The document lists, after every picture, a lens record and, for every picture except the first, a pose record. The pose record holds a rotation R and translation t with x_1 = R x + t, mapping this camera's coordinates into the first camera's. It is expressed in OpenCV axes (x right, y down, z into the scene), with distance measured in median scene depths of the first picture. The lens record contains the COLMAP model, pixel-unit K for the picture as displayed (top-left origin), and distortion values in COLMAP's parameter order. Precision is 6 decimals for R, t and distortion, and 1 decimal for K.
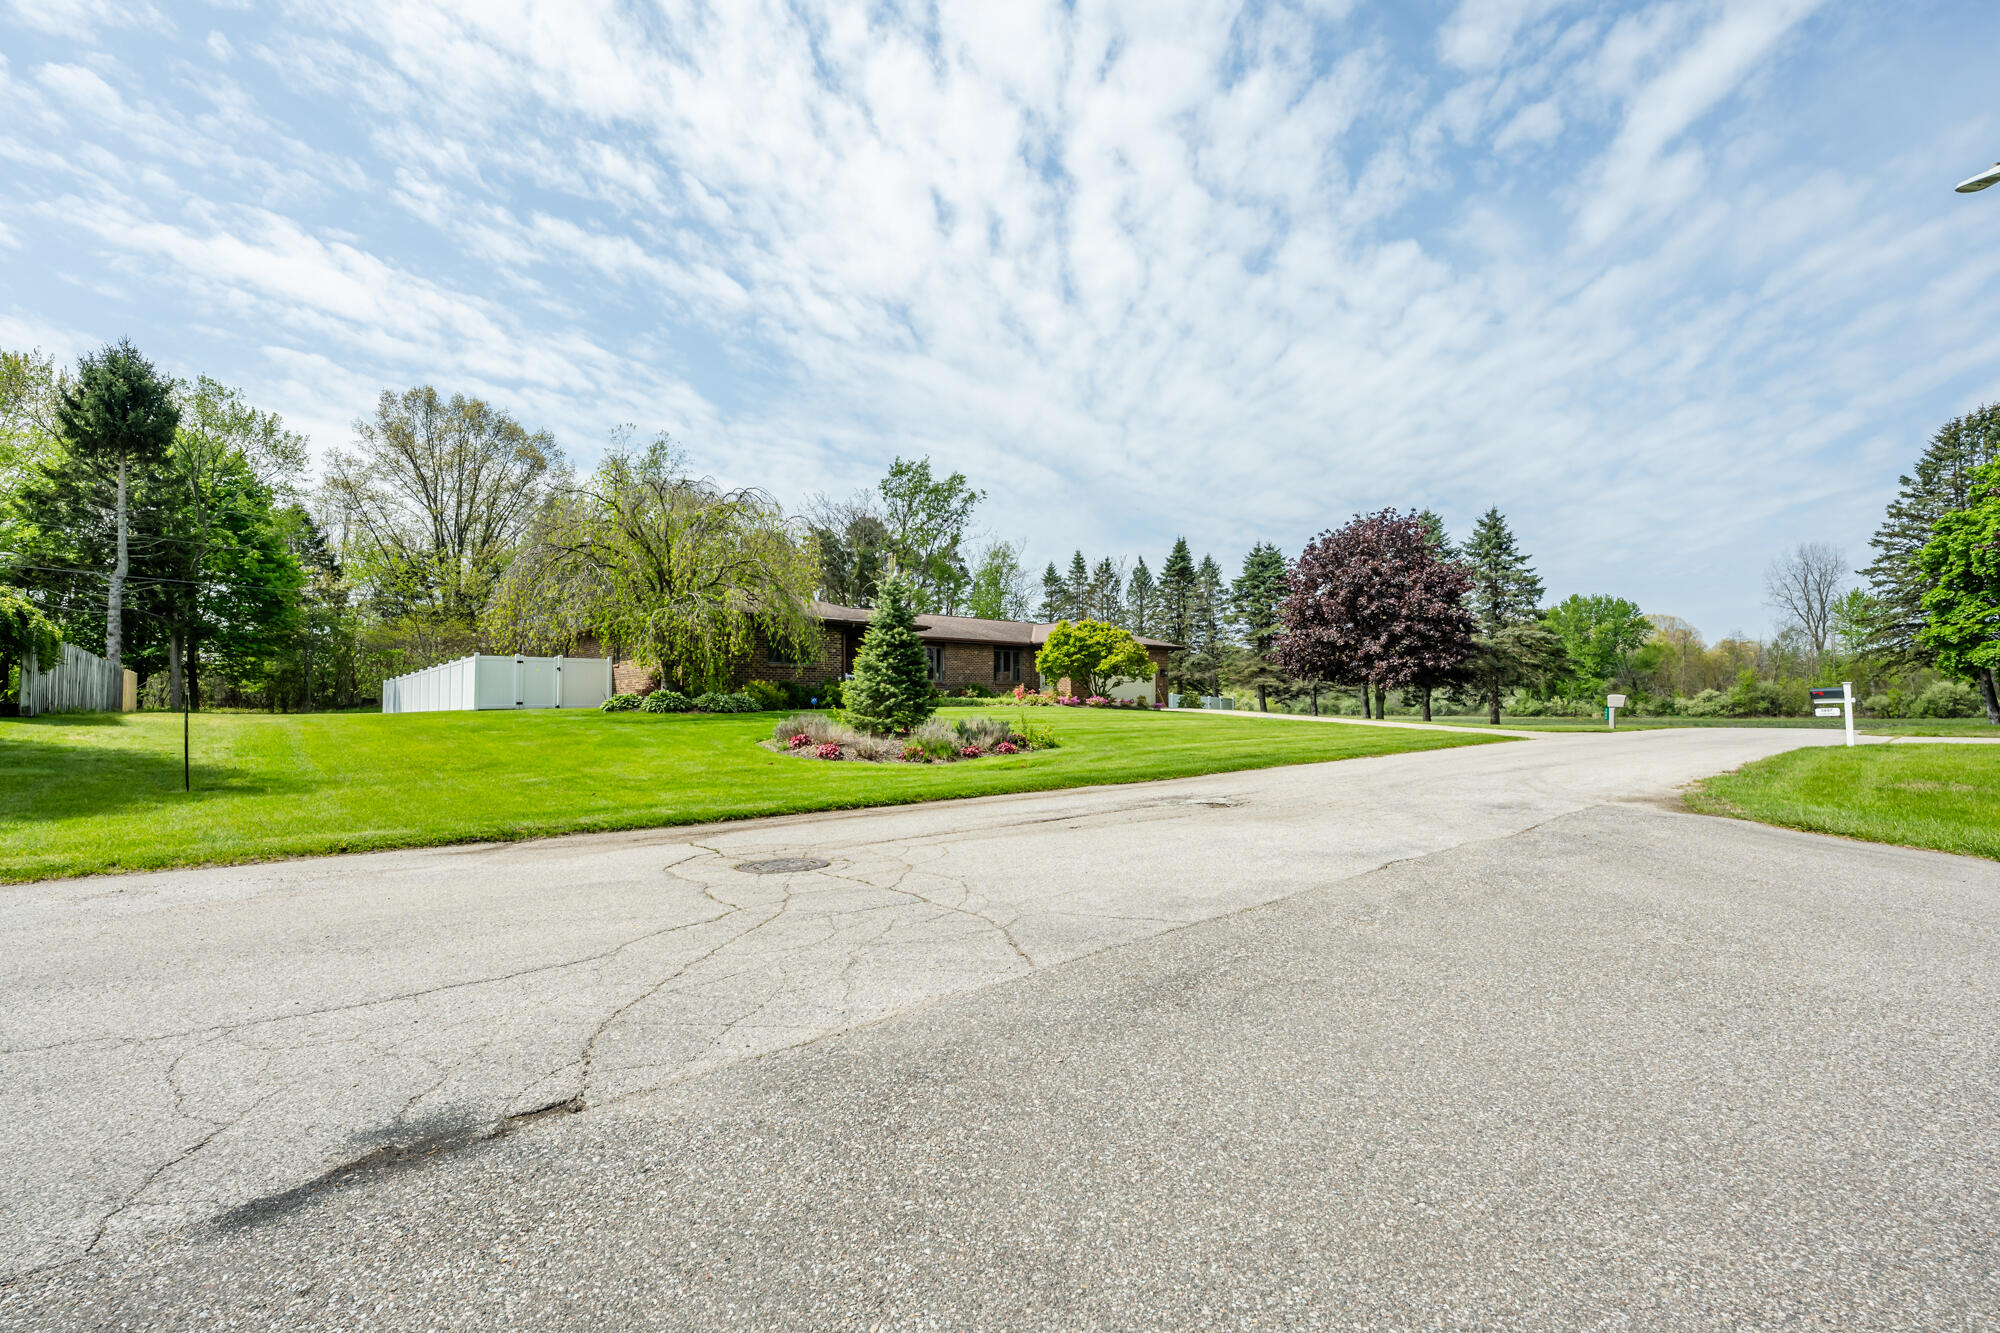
lens RADIAL K [[878.2, 0, 997.6], [0, 878.2, 665.8], [0, 0, 1]] dist [-0.001382, 0.000299]
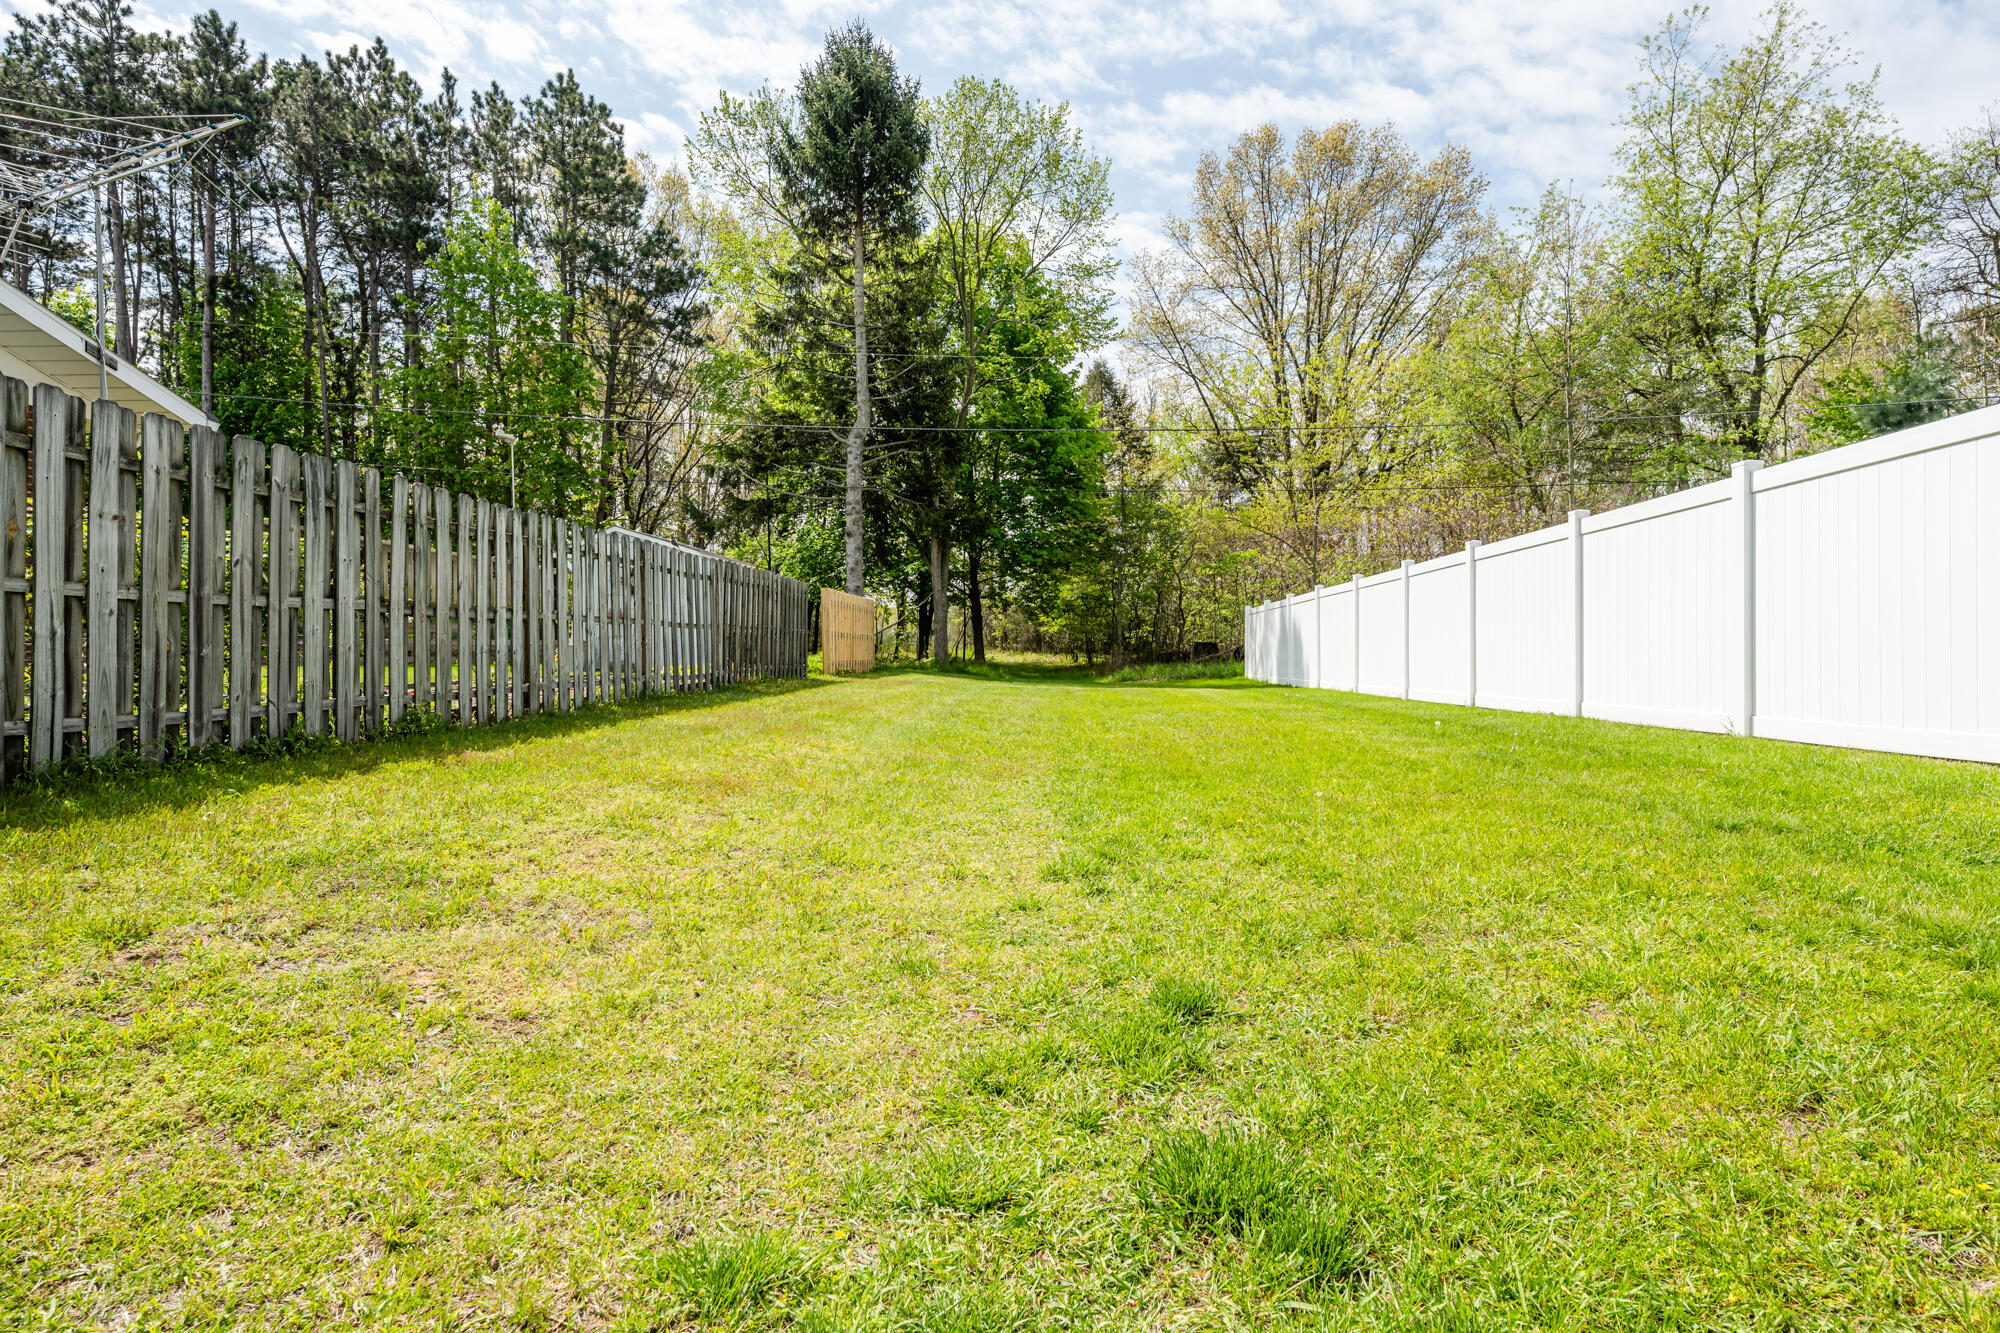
lens RADIAL K [[986.3, 0, 1001.1], [0, 986.3, 655.3], [0, 0, 1]] dist [-0.000428, -0.000024]
pose [[0.710377, 0.015490, -0.703651, -0.408086], [0.024197, 0.998629, 0.046412, 0.014256], [0.703405, -0.049996, 0.709029, 0.515379]]
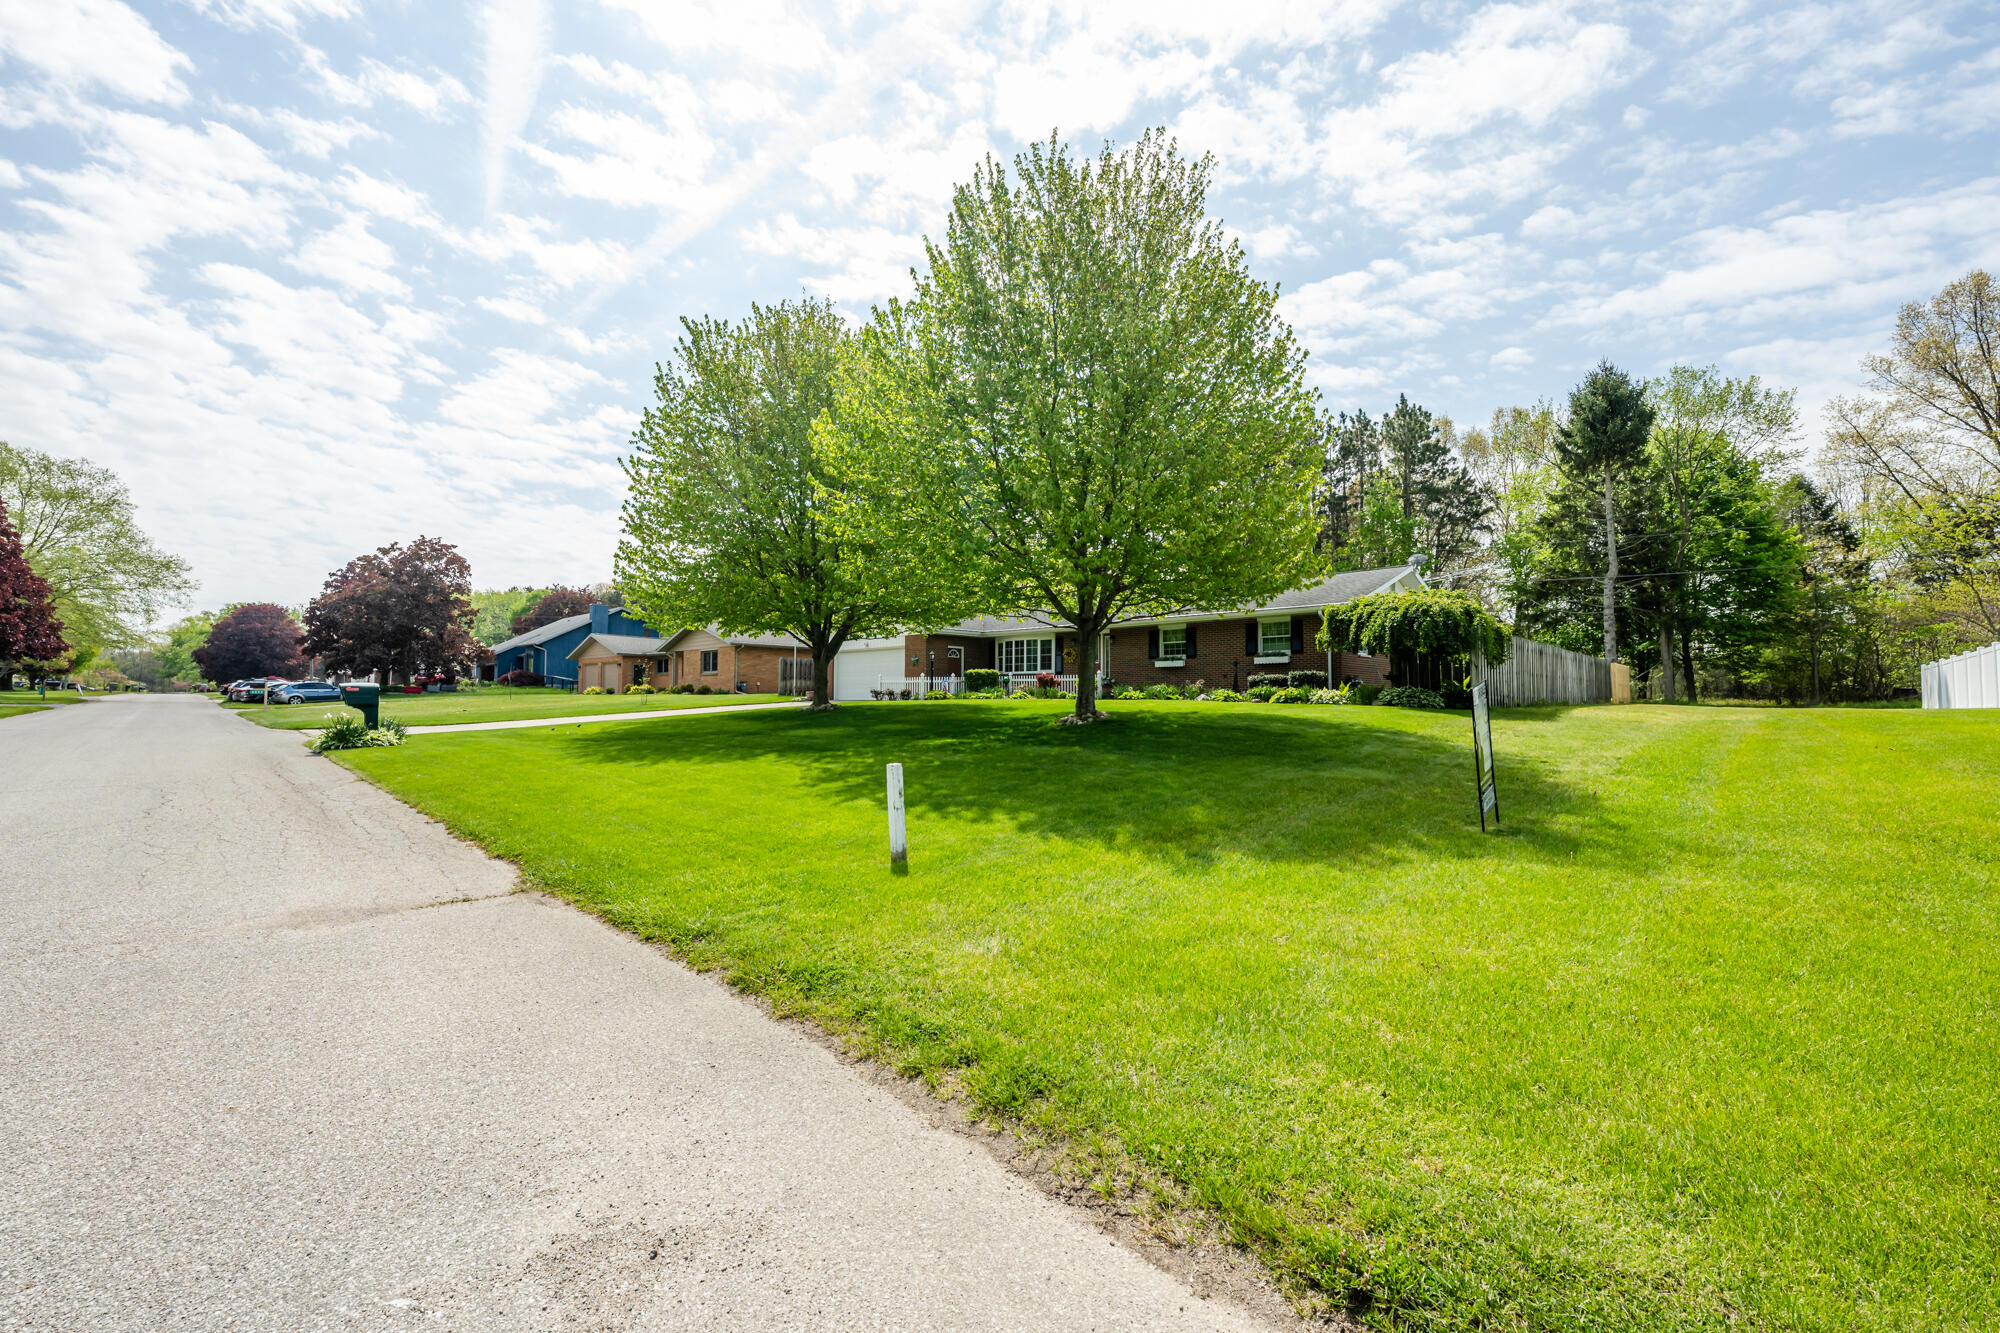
lens RADIAL K [[788.6, 0, 1005.9], [0, 788.6, 670.3], [0, 0, 1]] dist [-0.002494, -0.000332]
pose [[0.085429, -0.027476, -0.995965, -0.083485], [0.041561, 0.998848, -0.023990, 0.004162], [0.995477, -0.039344, 0.086472, 0.142254]]
